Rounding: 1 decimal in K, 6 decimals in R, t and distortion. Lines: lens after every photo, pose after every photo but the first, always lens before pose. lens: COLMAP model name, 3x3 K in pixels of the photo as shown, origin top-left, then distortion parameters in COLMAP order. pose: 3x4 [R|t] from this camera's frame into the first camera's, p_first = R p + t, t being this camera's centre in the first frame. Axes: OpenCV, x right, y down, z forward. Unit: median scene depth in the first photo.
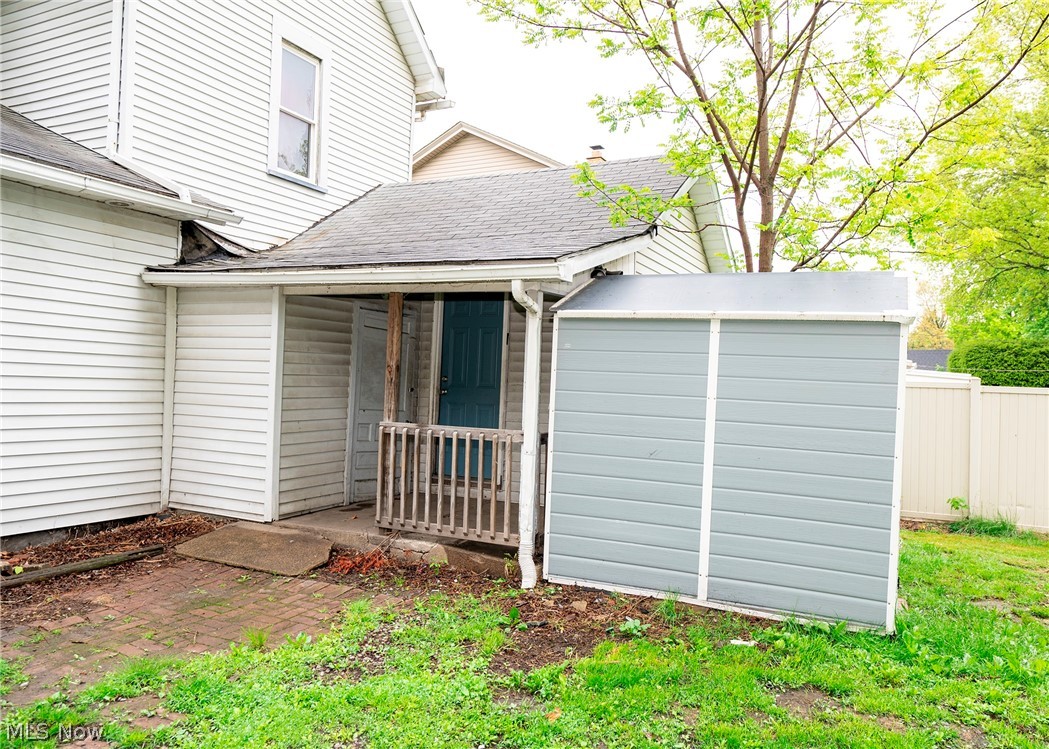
lens RADIAL K [[752.8, 0, 523.5], [0, 752.8, 378.0], [0, 0, 1]] dist [0.009648, -0.000681]
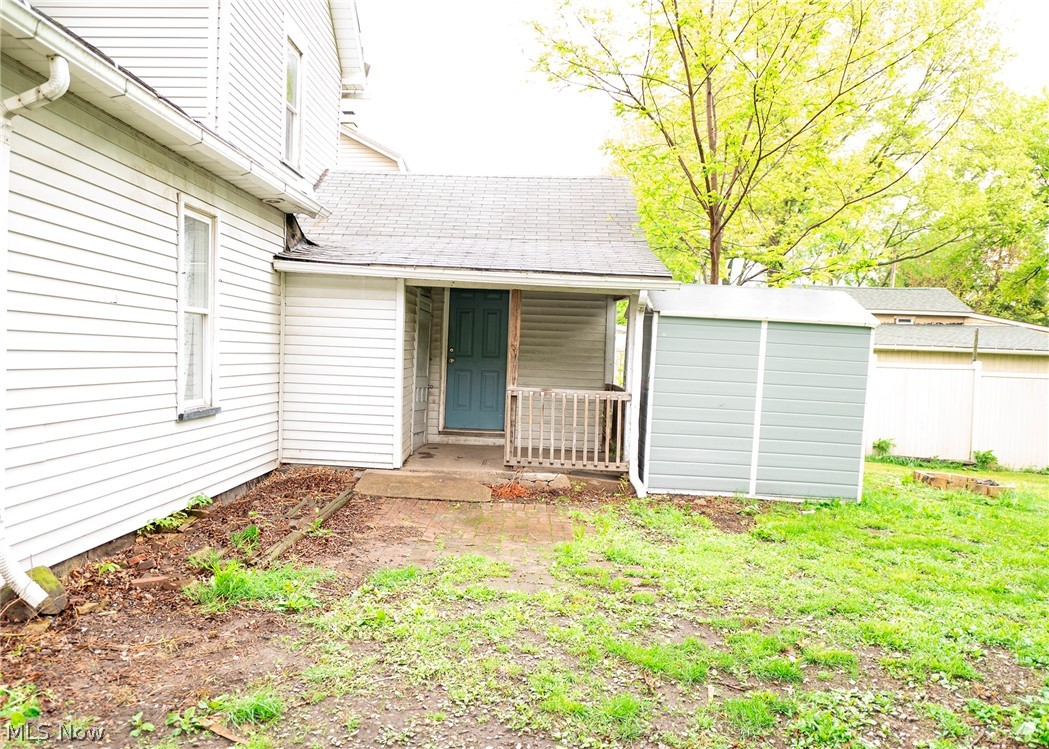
lens RADIAL K [[752.8, 0, 469.9], [0, 752.8, 380.7], [0, 0, 1]] dist [0.009648, -0.000681]
pose [[0.928749, -0.013561, 0.370461, -0.794053], [-0.010264, 0.998007, 0.062264, -0.038129], [-0.370567, -0.061631, 0.926759, -0.223106]]
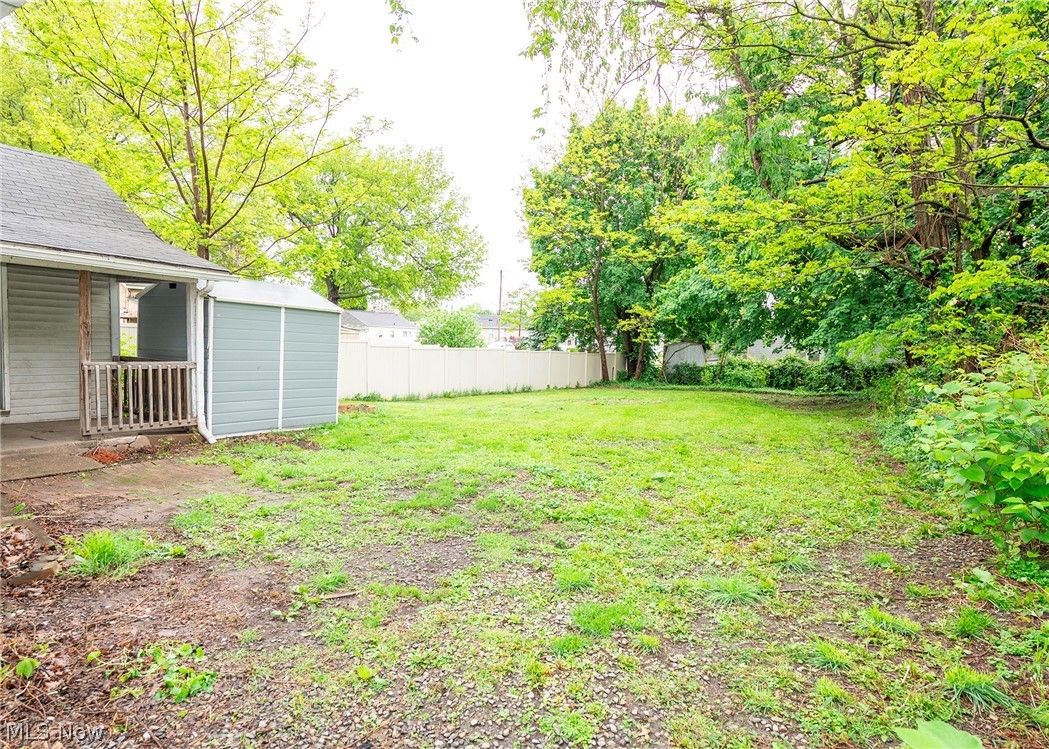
lens RADIAL K [[626.1, 0, 519.9], [0, 626.1, 375.5], [0, 0, 1]] dist [-0.003286, -0.000183]
pose [[0.126615, -0.080416, 0.988687, -1.334689], [-0.034011, 0.995771, 0.085348, -0.048929], [-0.991369, -0.044433, 0.123344, 0.038859]]
